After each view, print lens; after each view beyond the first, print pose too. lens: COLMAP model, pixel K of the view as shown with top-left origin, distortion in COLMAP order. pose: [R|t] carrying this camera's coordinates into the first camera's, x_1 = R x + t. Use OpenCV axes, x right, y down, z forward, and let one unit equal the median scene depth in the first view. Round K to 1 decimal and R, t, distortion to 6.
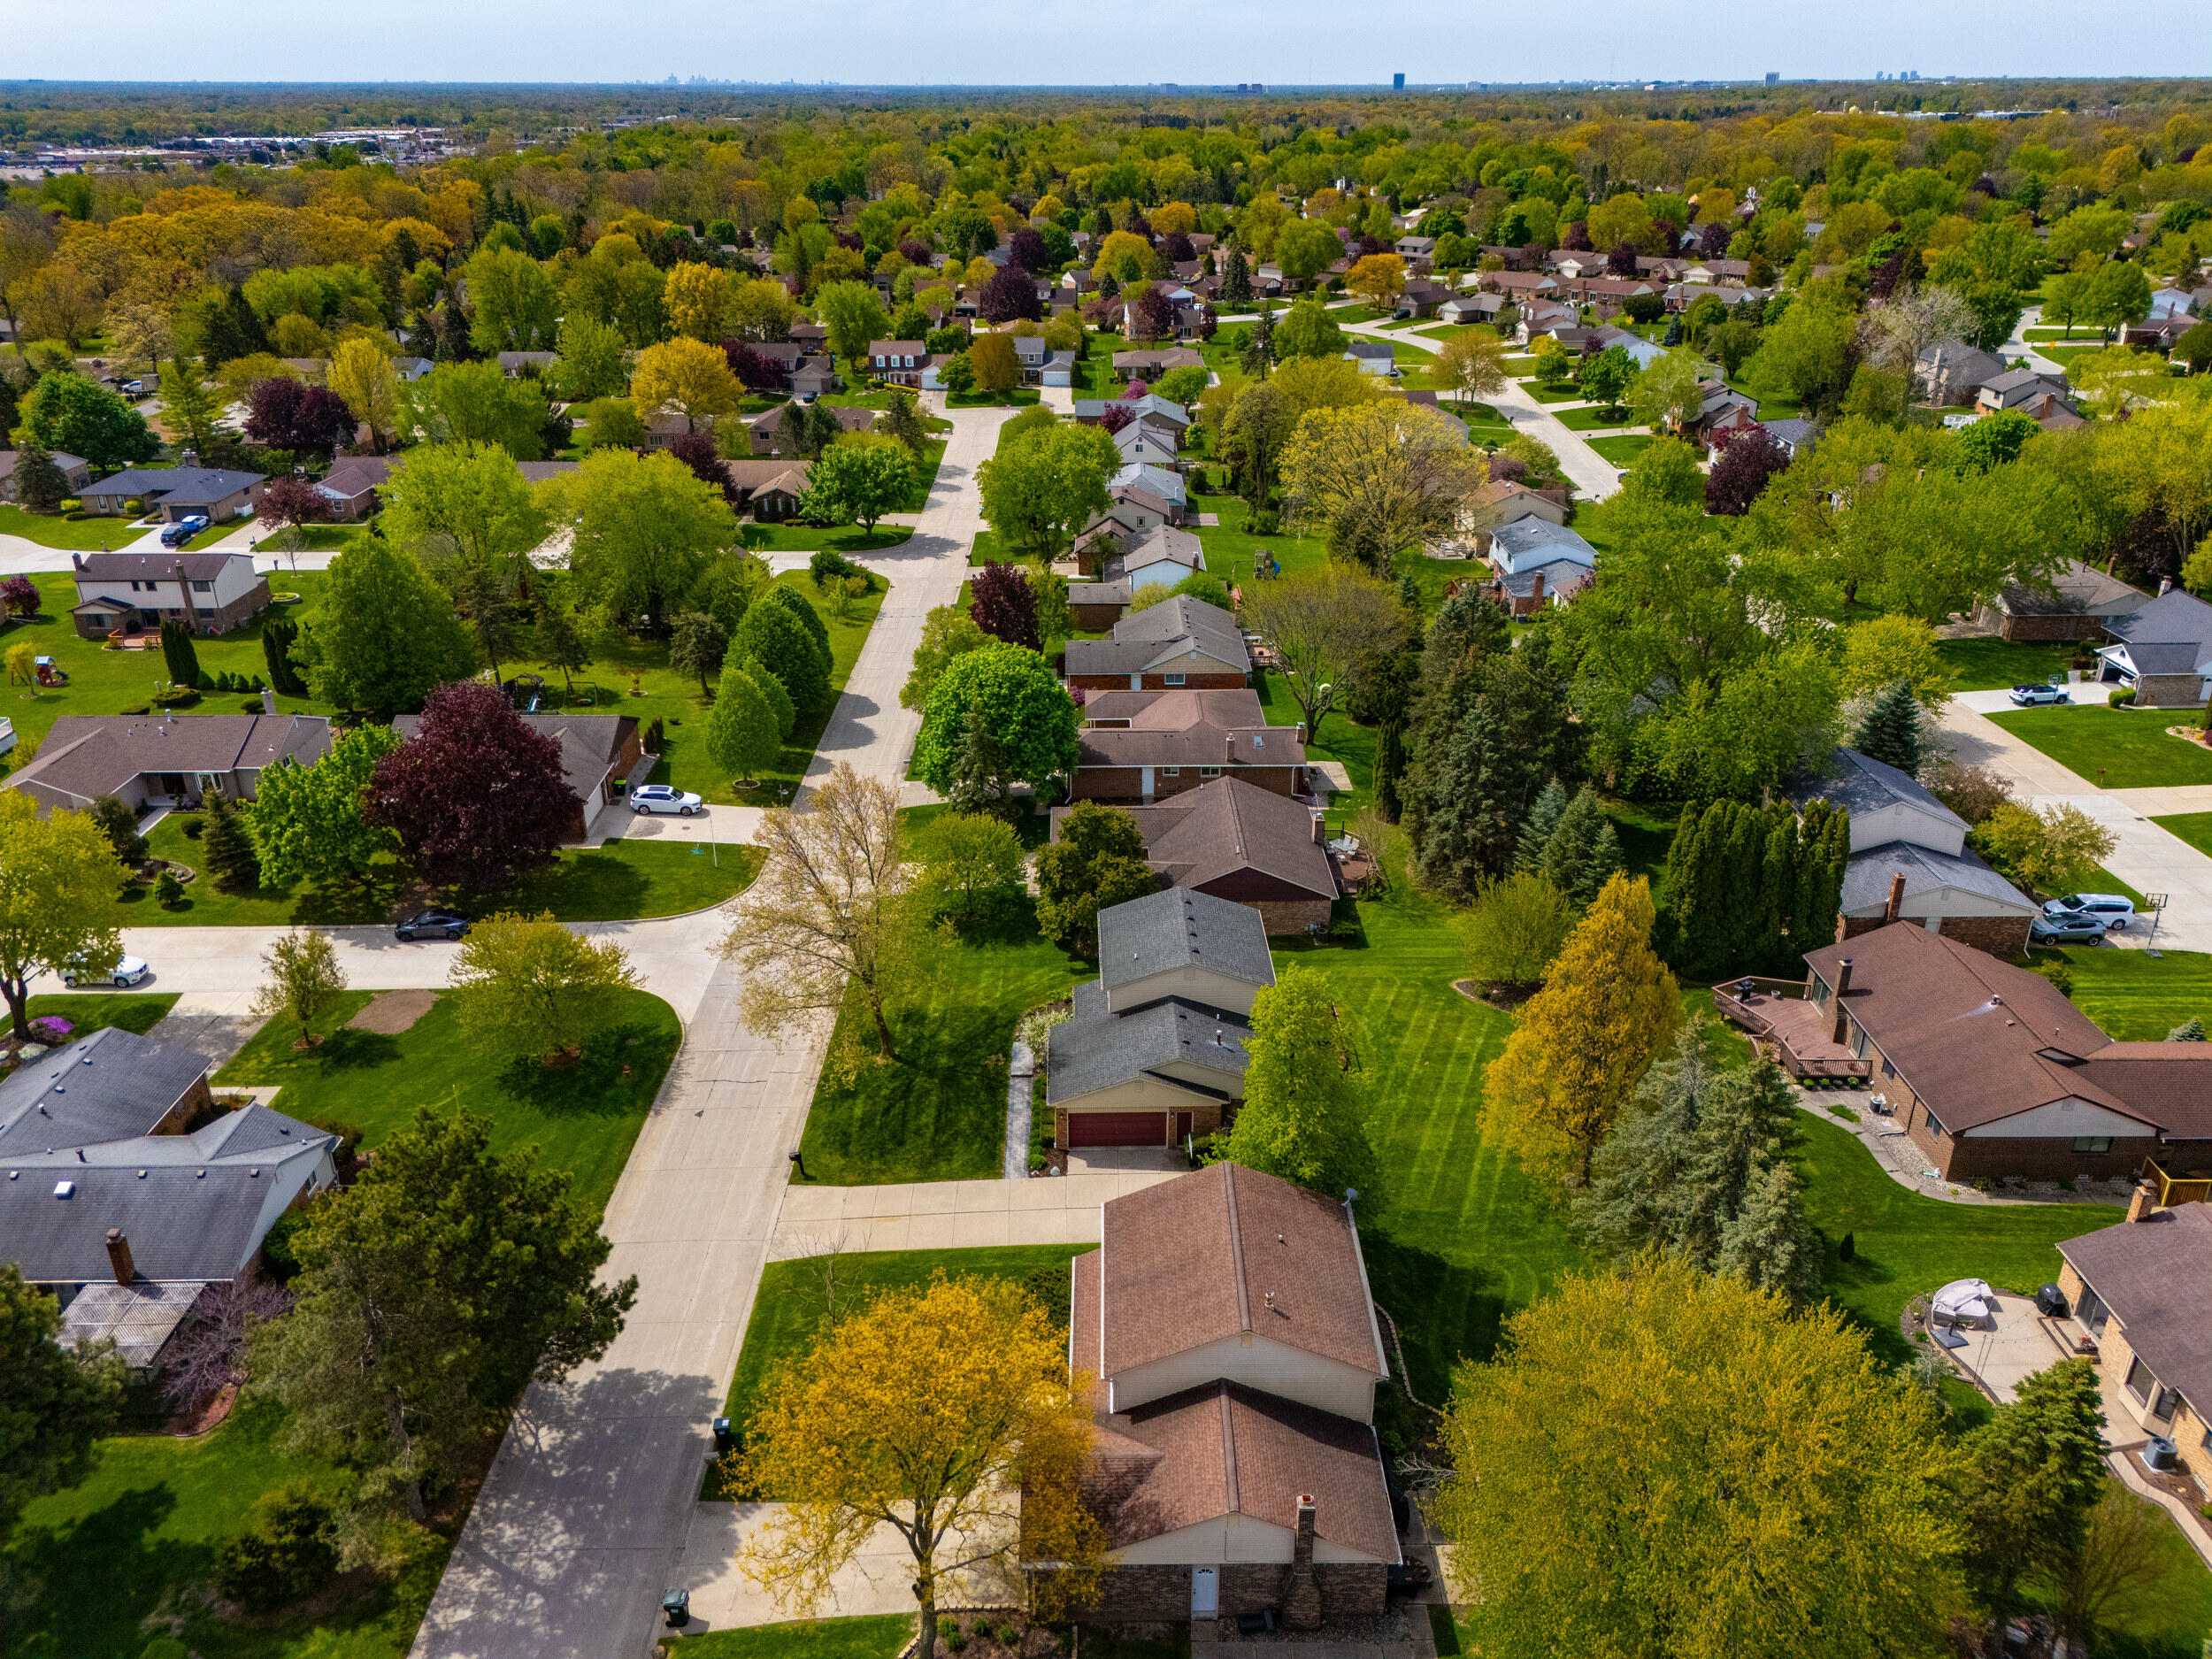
lens RADIAL K [[1618.7, 0, 1096.9], [0, 1618.7, 813.0], [0, 0, 1]] dist [0.068115, -0.065012]
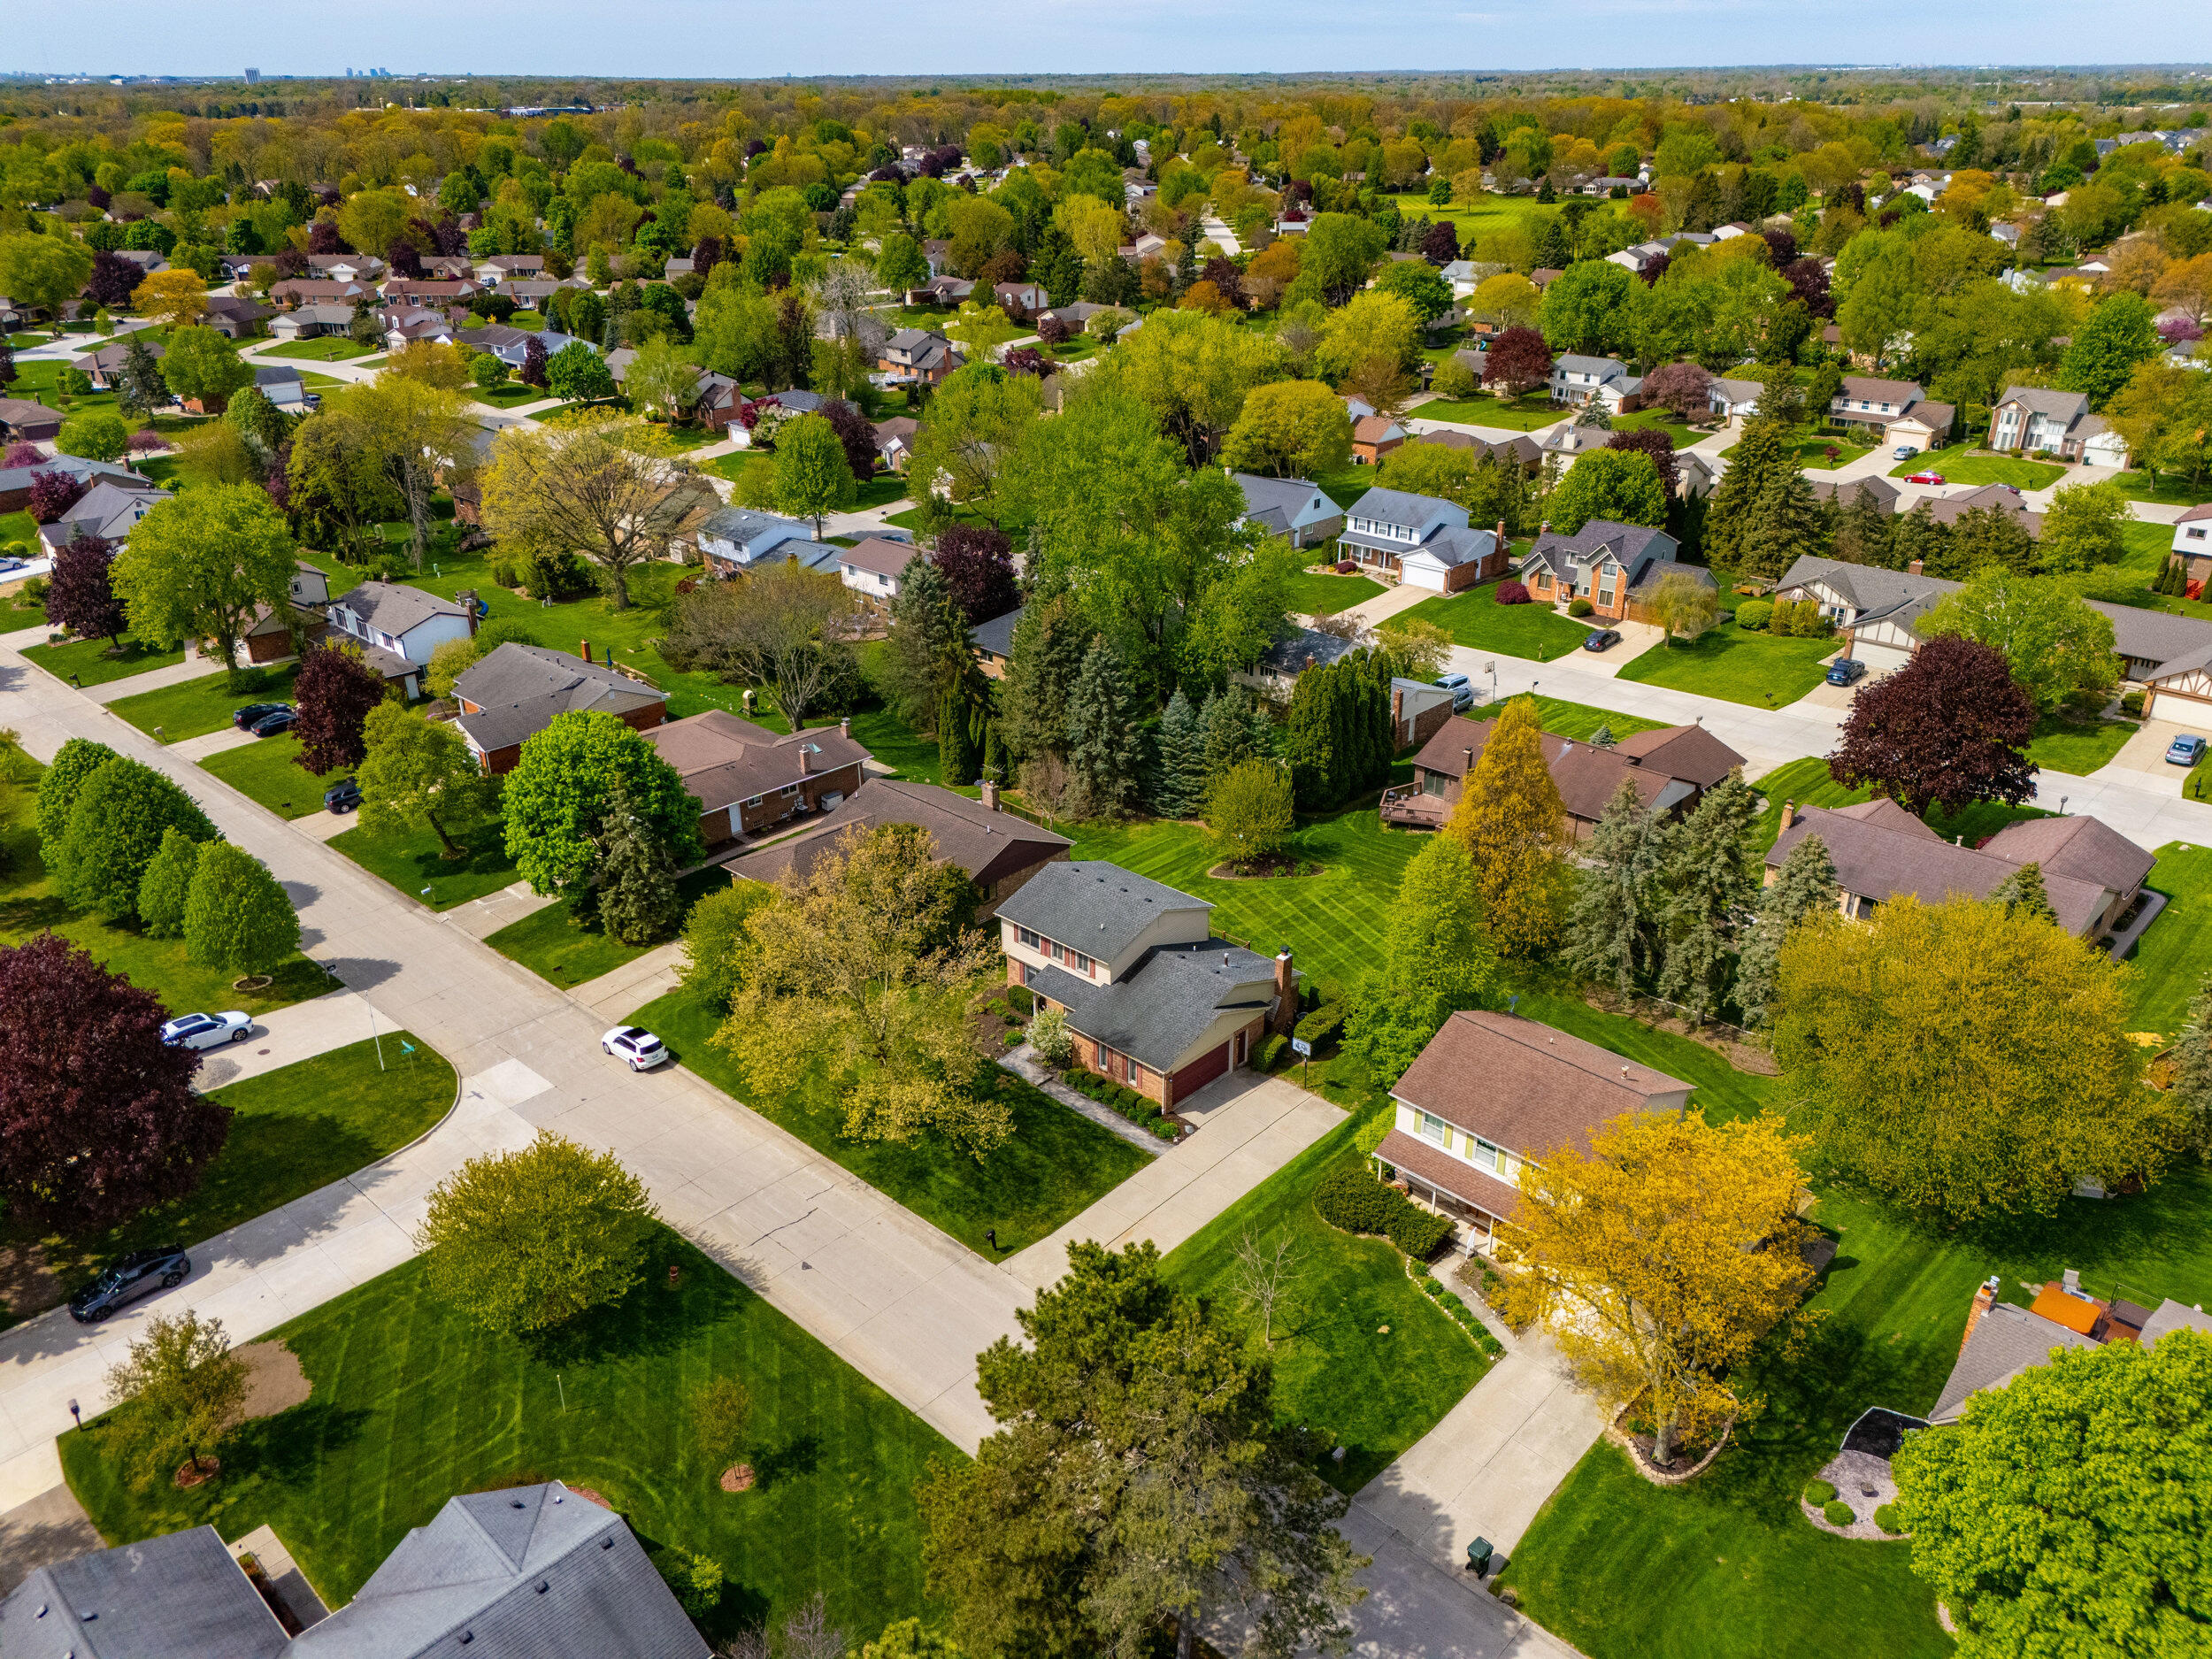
lens RADIAL K [[1618.7, 0, 1099.4], [0, 1618.7, 829.1], [0, 0, 1]] dist [0.068115, -0.065012]
pose [[0.697171, -0.298137, 0.651971, -0.247241], [0.291754, 0.948701, 0.121846, -0.038058], [-0.654853, 0.105268, 0.748389, 0.087656]]
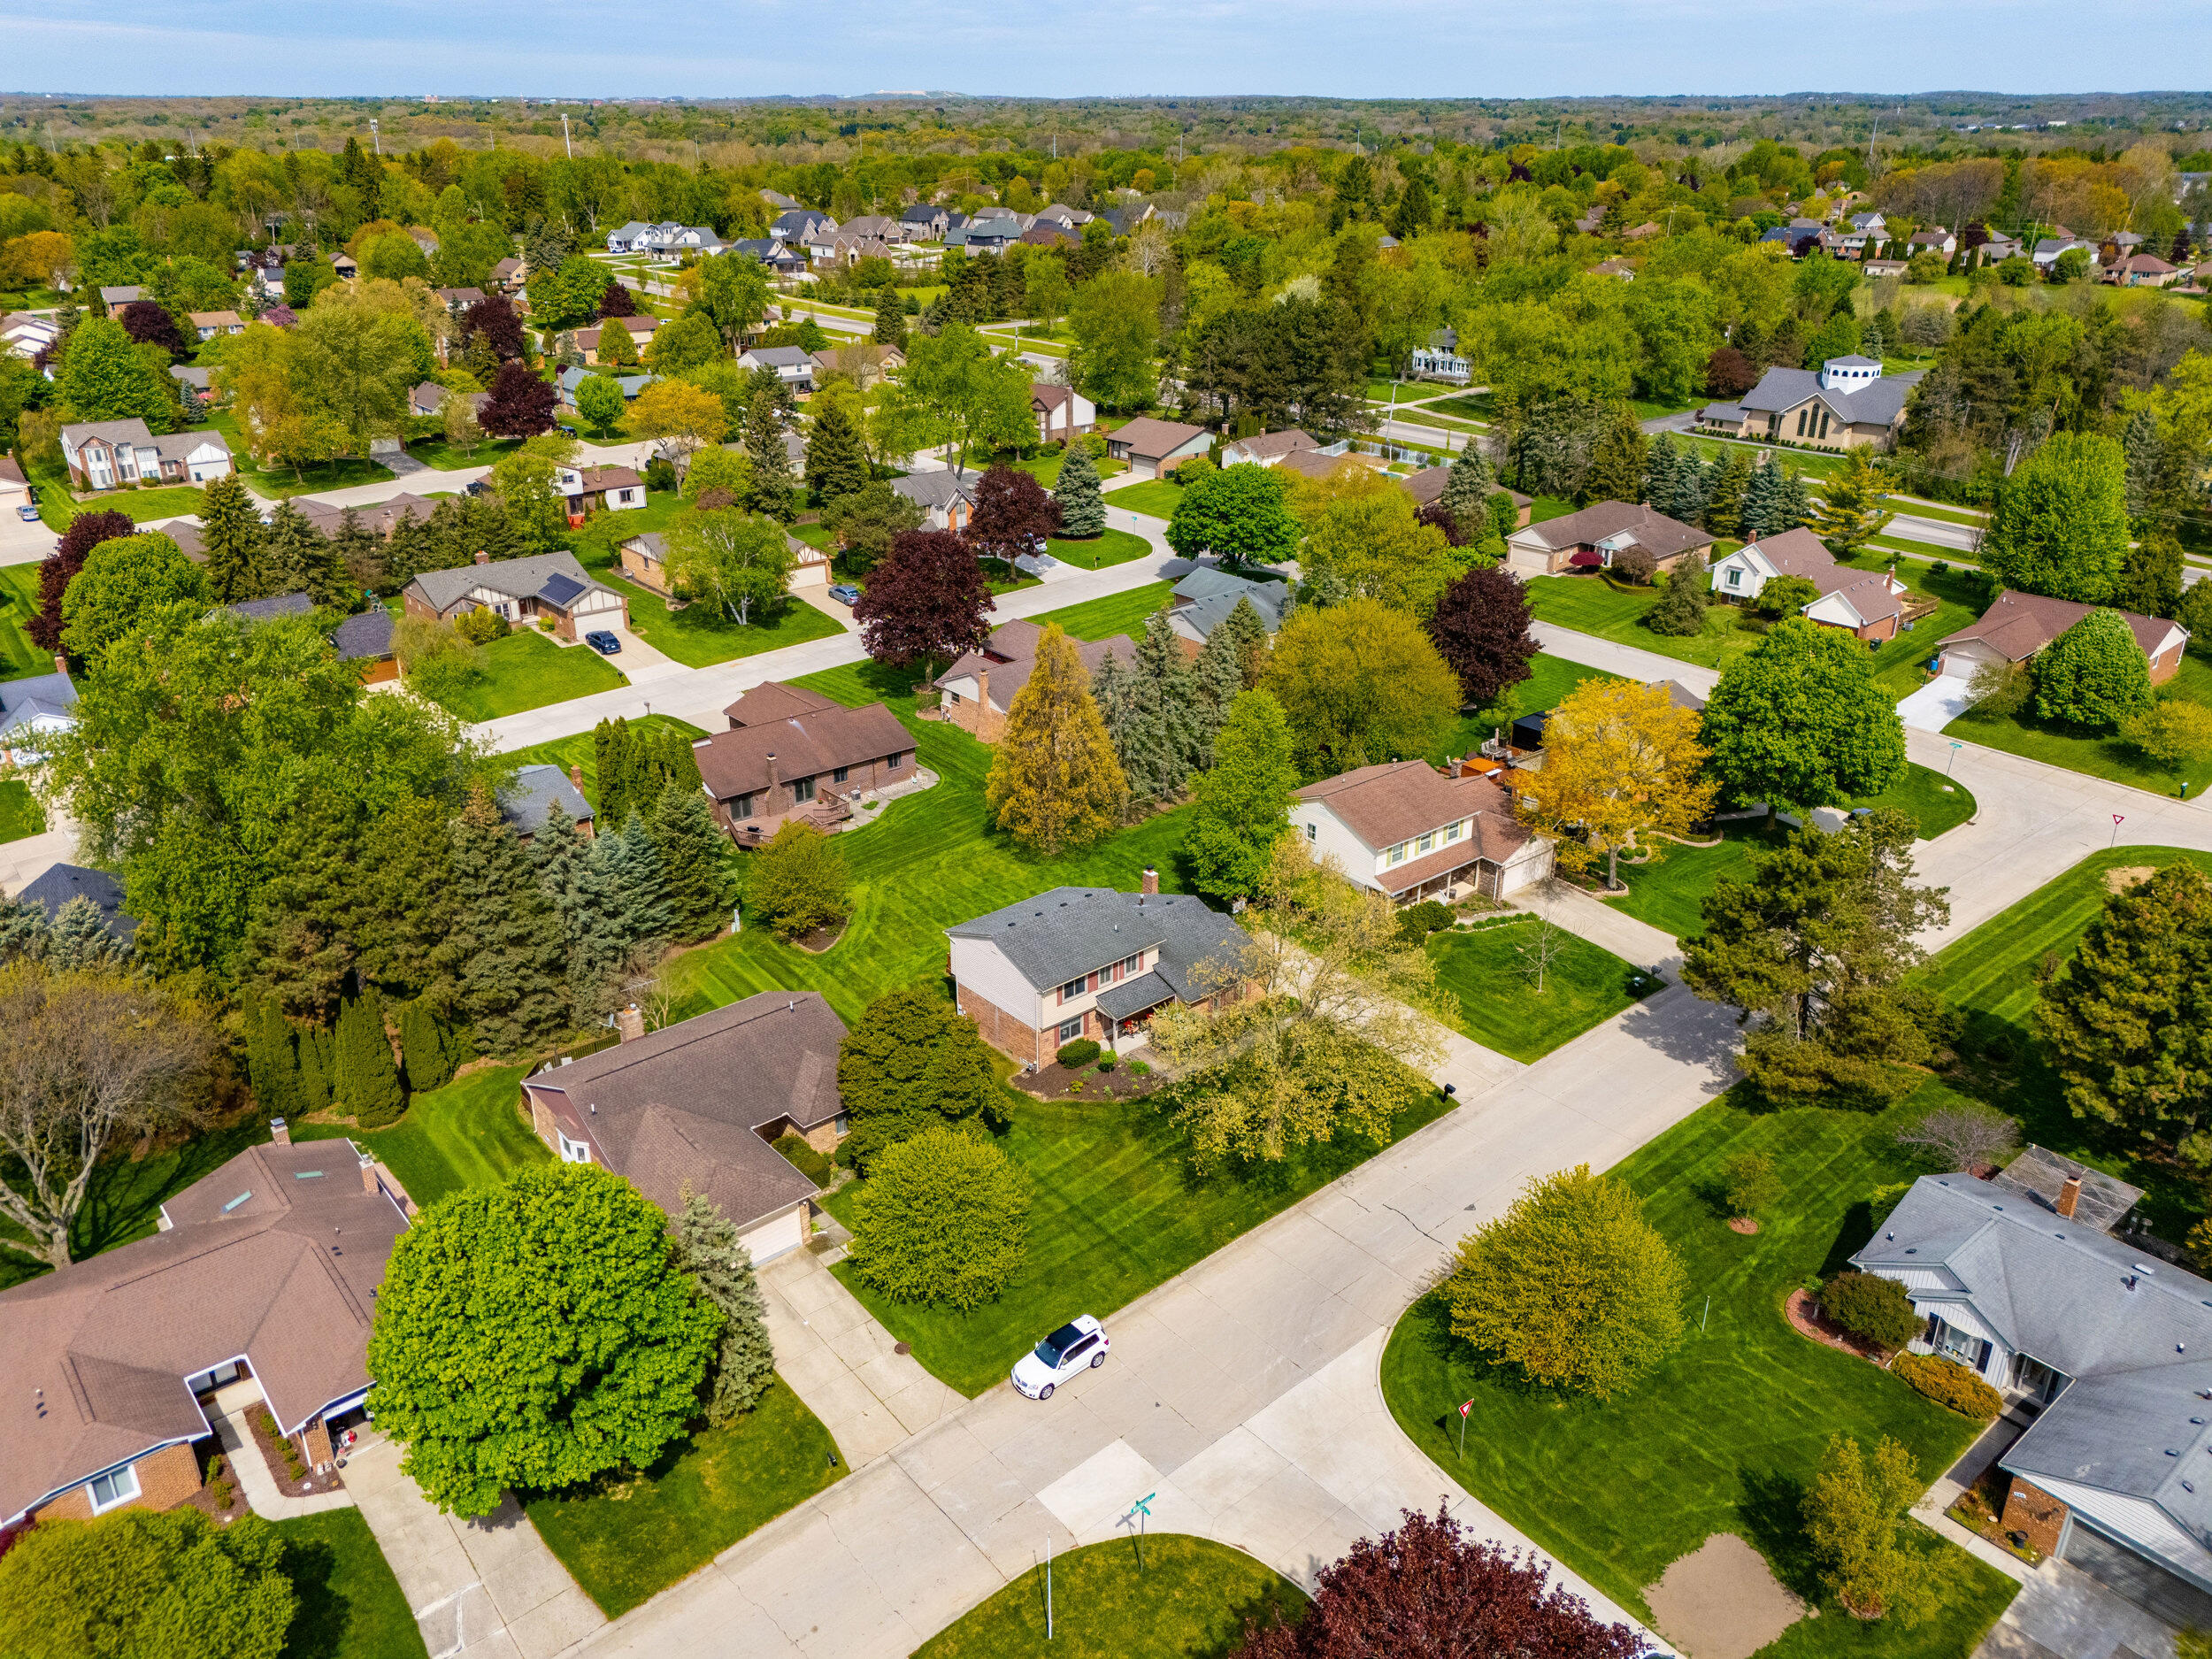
lens RADIAL K [[1618.7, 0, 1112.1], [0, 1618.7, 845.1], [0, 0, 1]] dist [0.068115, -0.065012]
pose [[-0.643818, -0.313027, 0.698221, -0.273218], [0.309924, 0.727617, 0.611981, -0.235410], [-0.699604, 0.610400, -0.371438, 0.534406]]
